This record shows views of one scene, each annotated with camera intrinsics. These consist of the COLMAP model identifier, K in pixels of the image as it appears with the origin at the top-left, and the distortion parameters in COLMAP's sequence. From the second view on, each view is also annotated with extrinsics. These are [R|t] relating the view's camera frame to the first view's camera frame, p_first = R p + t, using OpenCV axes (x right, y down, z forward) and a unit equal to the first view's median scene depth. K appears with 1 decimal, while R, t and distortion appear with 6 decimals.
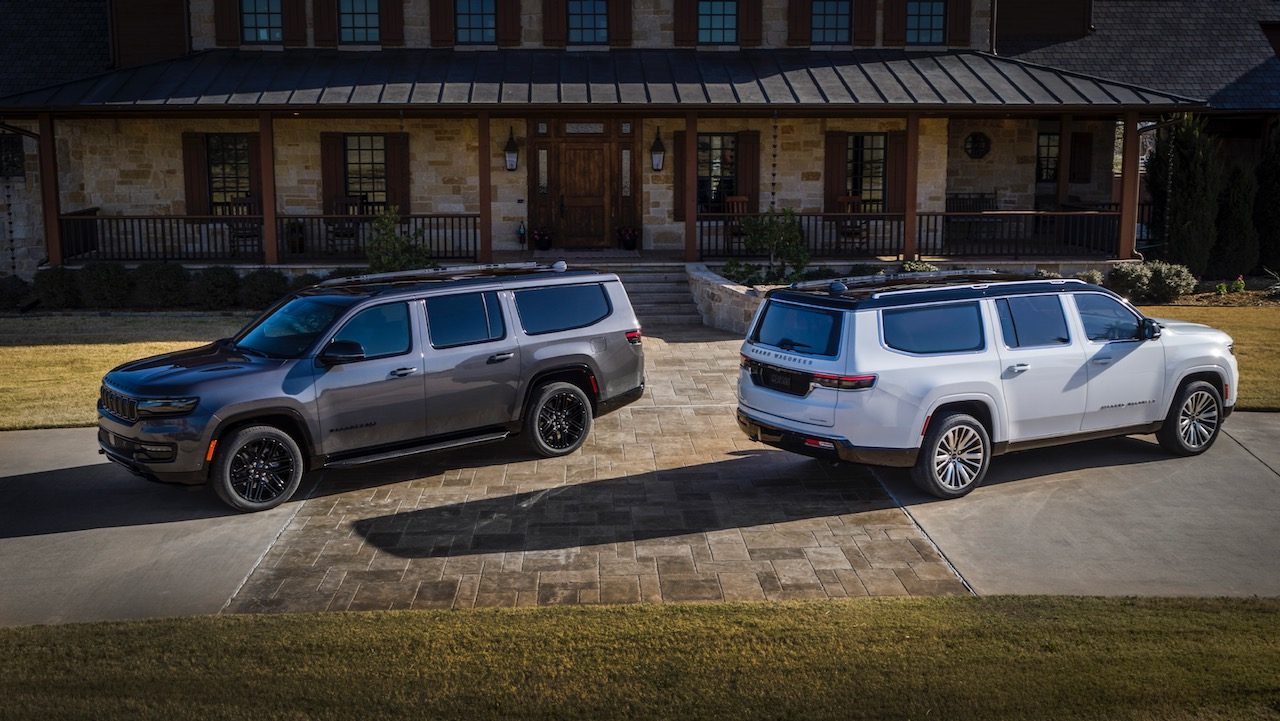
lens RADIAL K [[1429.8, 0, 628.5], [0, 1429.8, 384.6], [0, 0, 1]] dist [-0.027276, 0.000000]
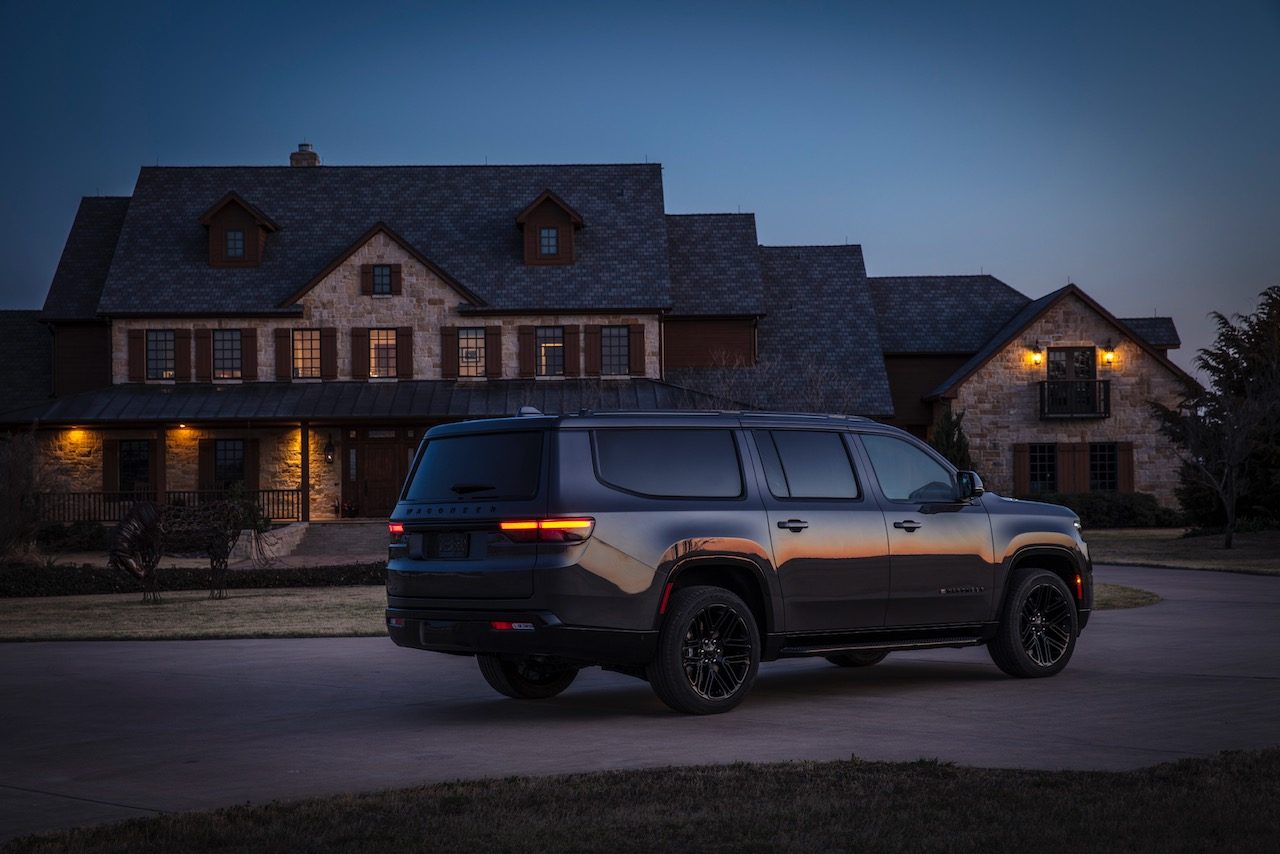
lens RADIAL K [[2091.3, 0, 639.0], [0, 2091.3, 415.5], [0, 0, 1]] dist [0.113387, 0.000000]
pose [[0.999743, -0.011118, -0.019732, 0.275908], [0.006881, 0.979142, -0.203062, 0.238658], [0.021578, 0.202874, 0.978967, -1.094443]]
